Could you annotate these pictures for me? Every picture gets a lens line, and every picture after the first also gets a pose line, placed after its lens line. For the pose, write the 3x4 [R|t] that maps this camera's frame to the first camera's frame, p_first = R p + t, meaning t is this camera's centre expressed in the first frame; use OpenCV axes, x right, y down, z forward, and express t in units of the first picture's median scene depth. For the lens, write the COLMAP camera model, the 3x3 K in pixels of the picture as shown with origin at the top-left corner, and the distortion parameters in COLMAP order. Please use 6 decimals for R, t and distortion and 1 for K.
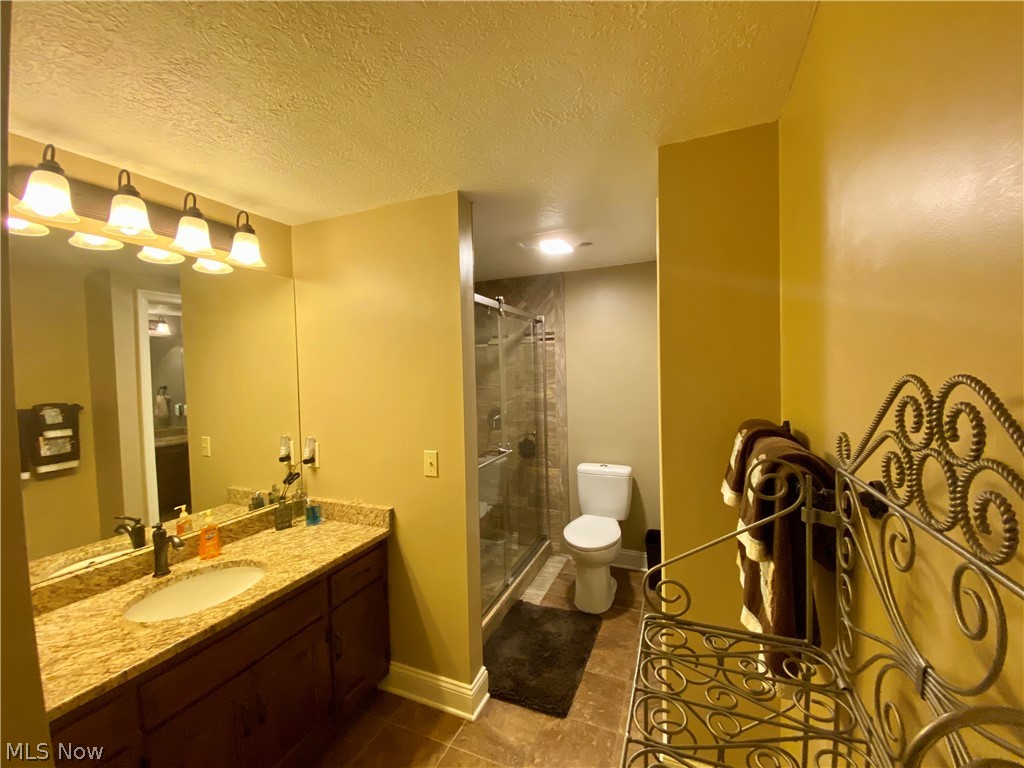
lens RADIAL K [[415.8, 0, 515.3], [0, 415.8, 381.4], [0, 0, 1]] dist [-0.005027, -0.005218]
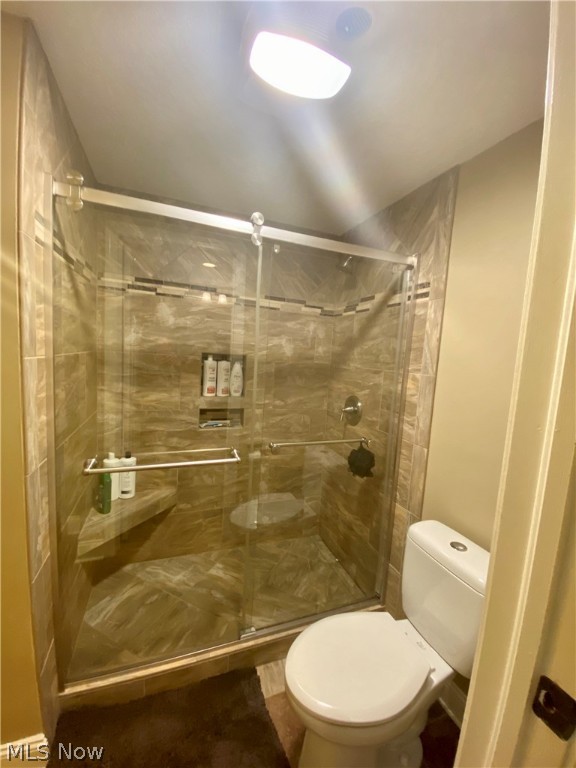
lens RADIAL K [[311.8, 0, 284.6], [0, 311.8, 385.9], [0, 0, 1]] dist [-0.005027, -0.005218]
pose [[0.671993, 0.146701, -0.725882, 0.289918], [-0.102119, 0.989175, 0.105375, -0.001896], [0.733483, 0.003315, 0.679700, 0.557156]]
